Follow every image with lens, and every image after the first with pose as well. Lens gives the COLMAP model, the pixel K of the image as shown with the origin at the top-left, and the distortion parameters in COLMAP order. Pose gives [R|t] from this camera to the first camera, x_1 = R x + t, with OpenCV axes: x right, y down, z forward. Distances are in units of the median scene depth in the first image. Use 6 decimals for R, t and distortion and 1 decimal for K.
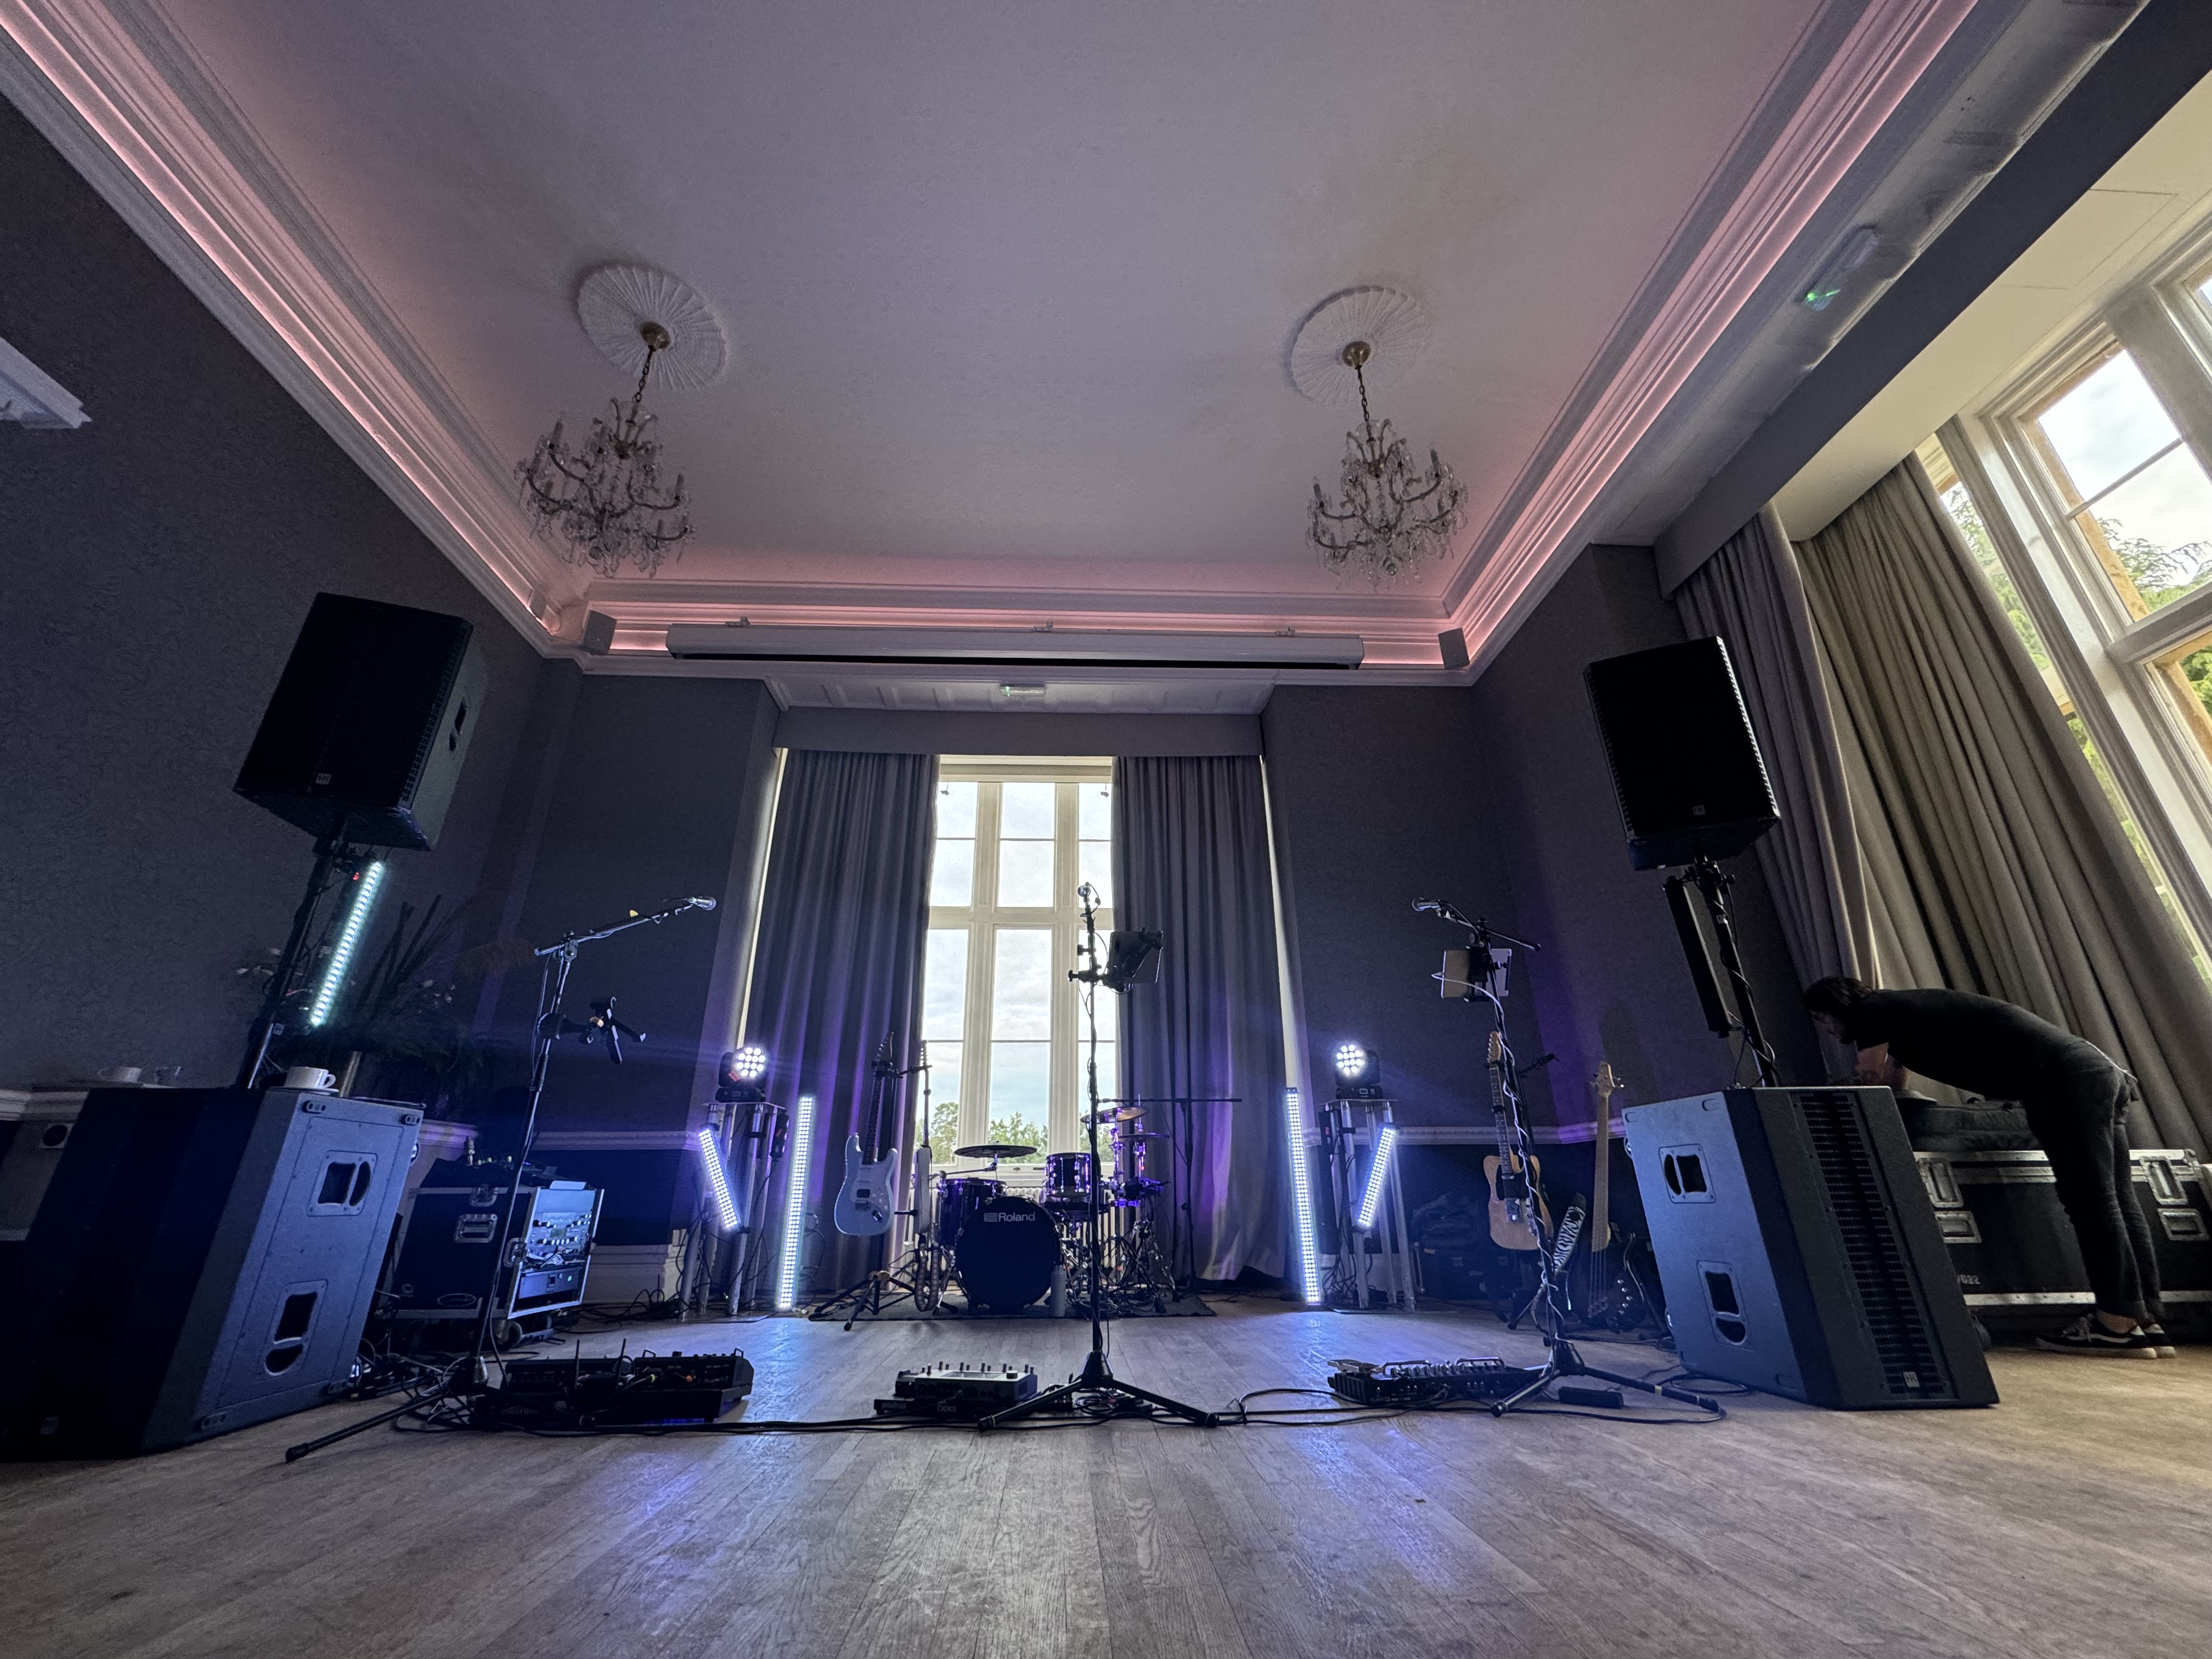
lens RADIAL K [[881.2, 0, 1102.2], [0, 881.2, 831.7], [0, 0, 1]] dist [0.001967, -0.000422]
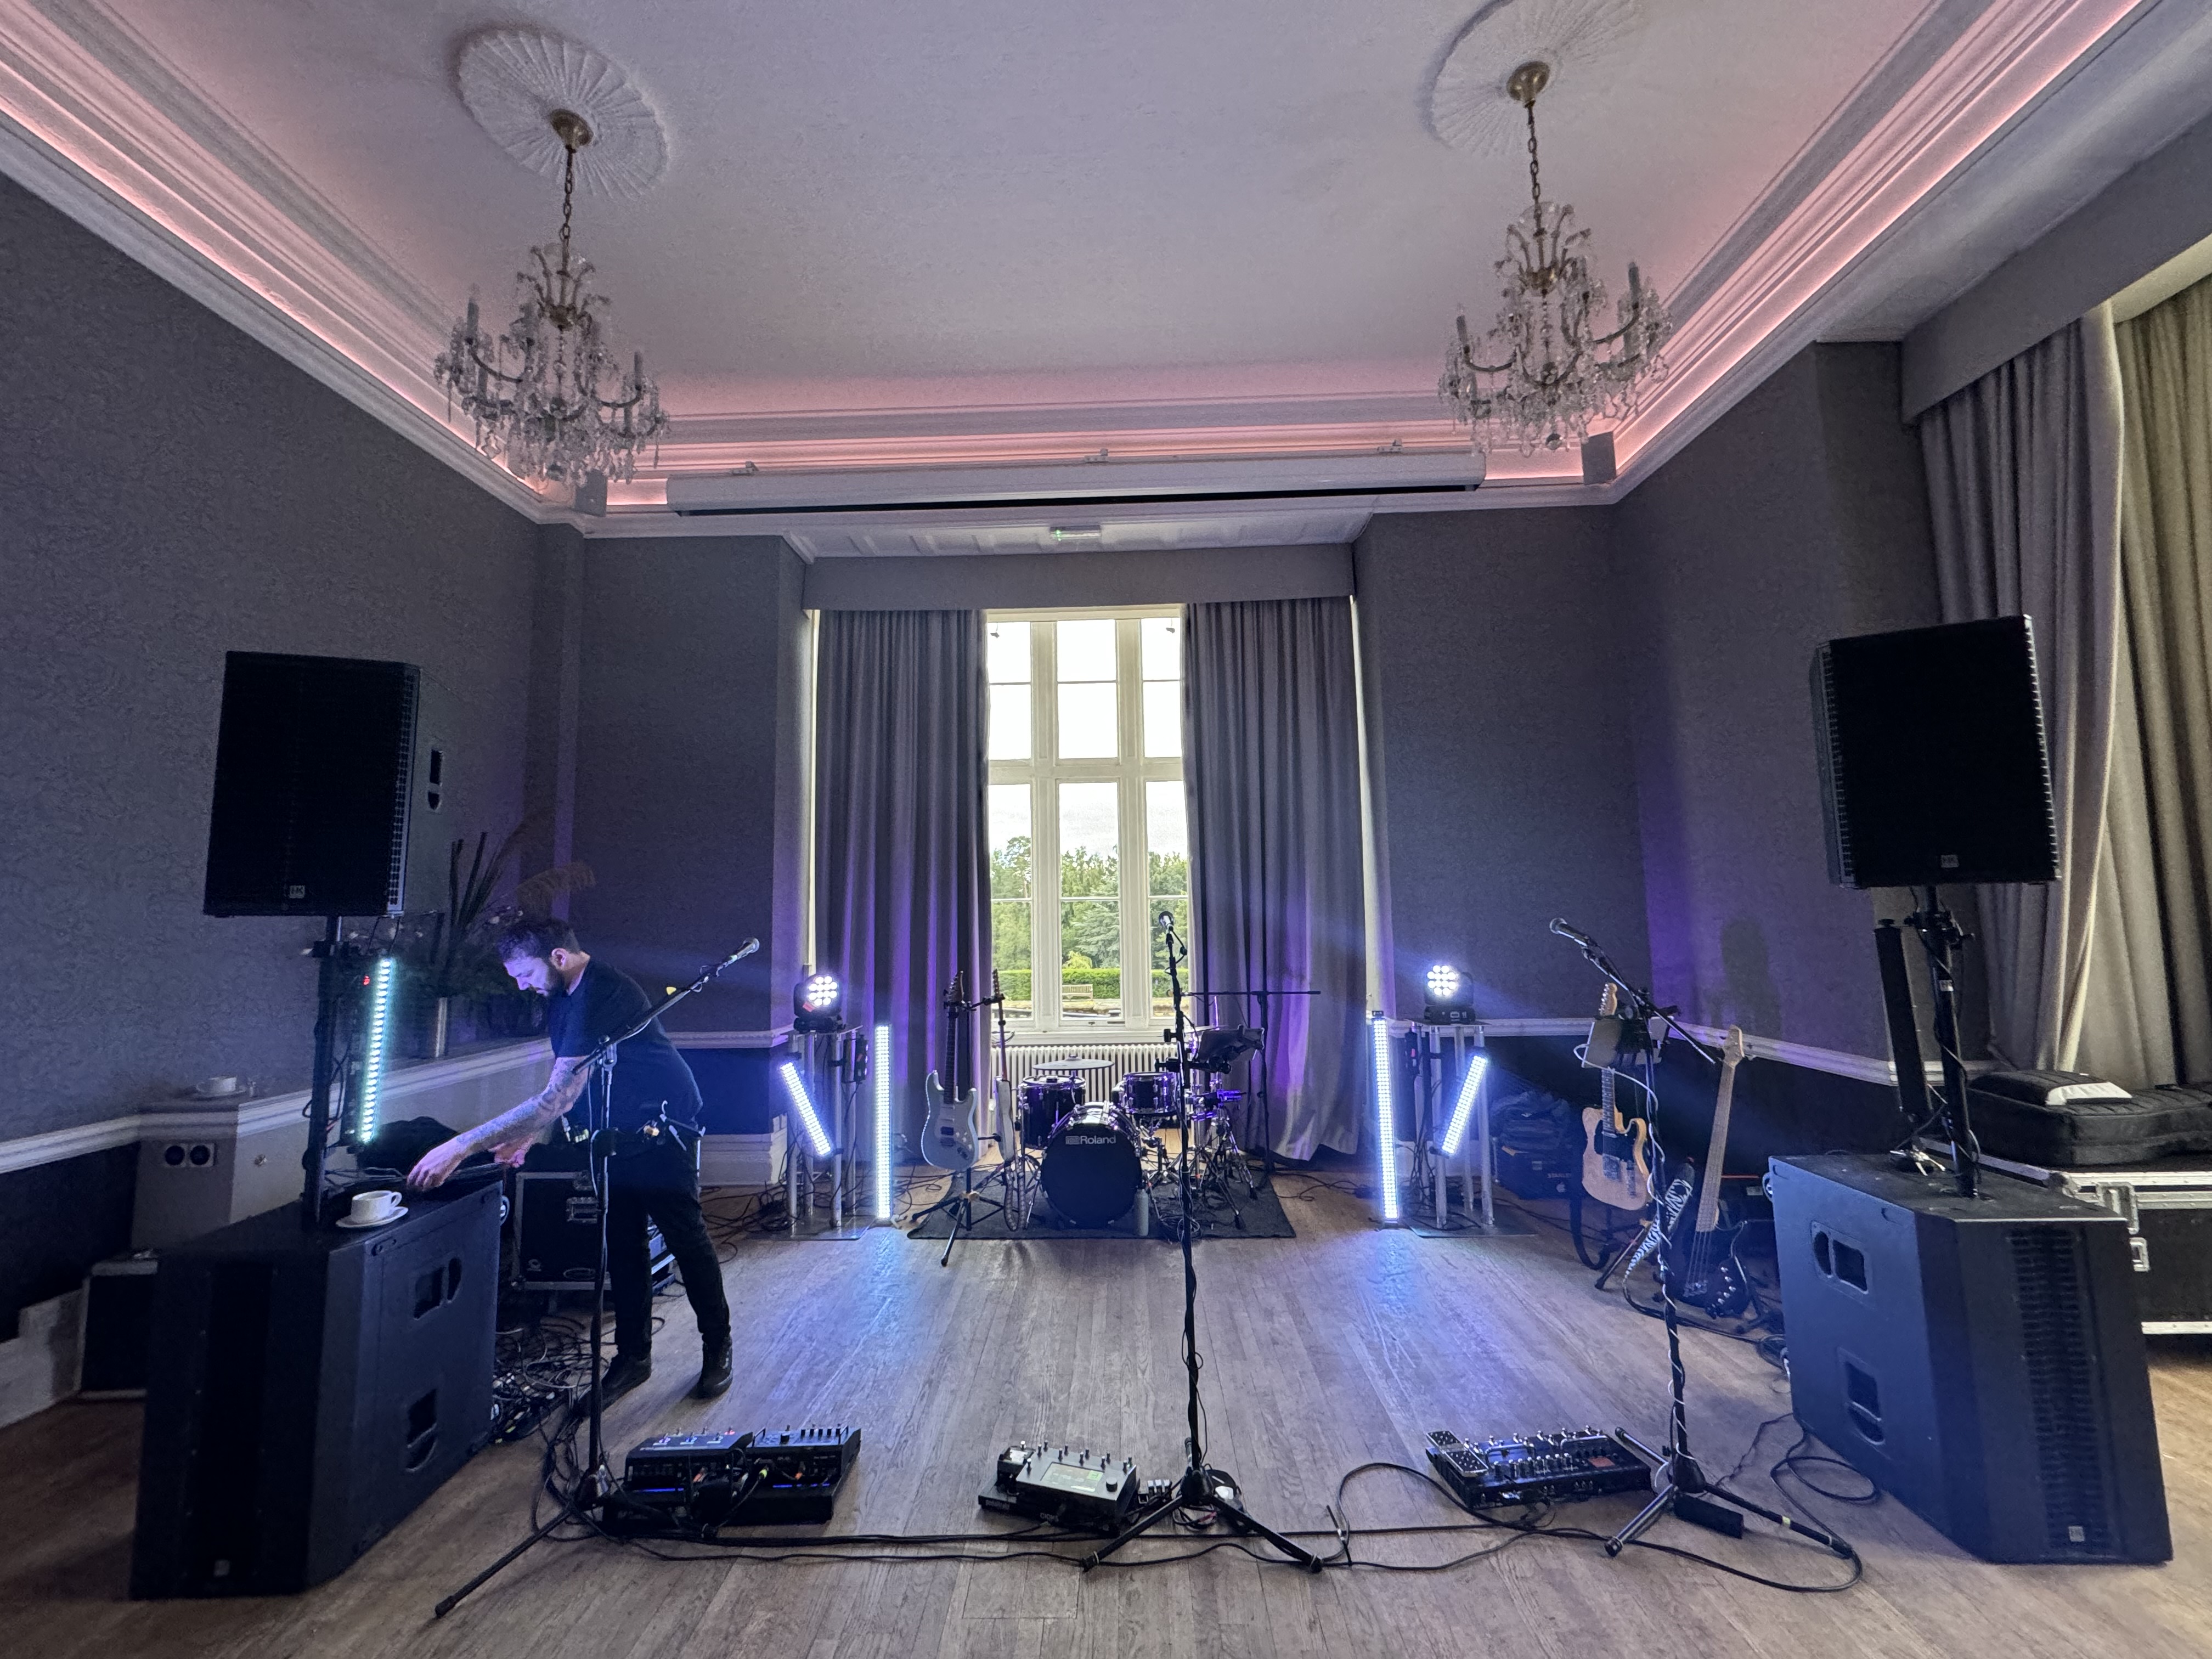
lens RADIAL K [[881.2, 0, 1103.2], [0, 881.2, 832.9], [0, 0, 1]] dist [0.001967, -0.000422]
pose [[0.997569, -0.018479, -0.067193, -0.014887], [0.037602, 0.954529, 0.295738, -0.187019], [0.058673, -0.297545, 0.952903, 0.126663]]
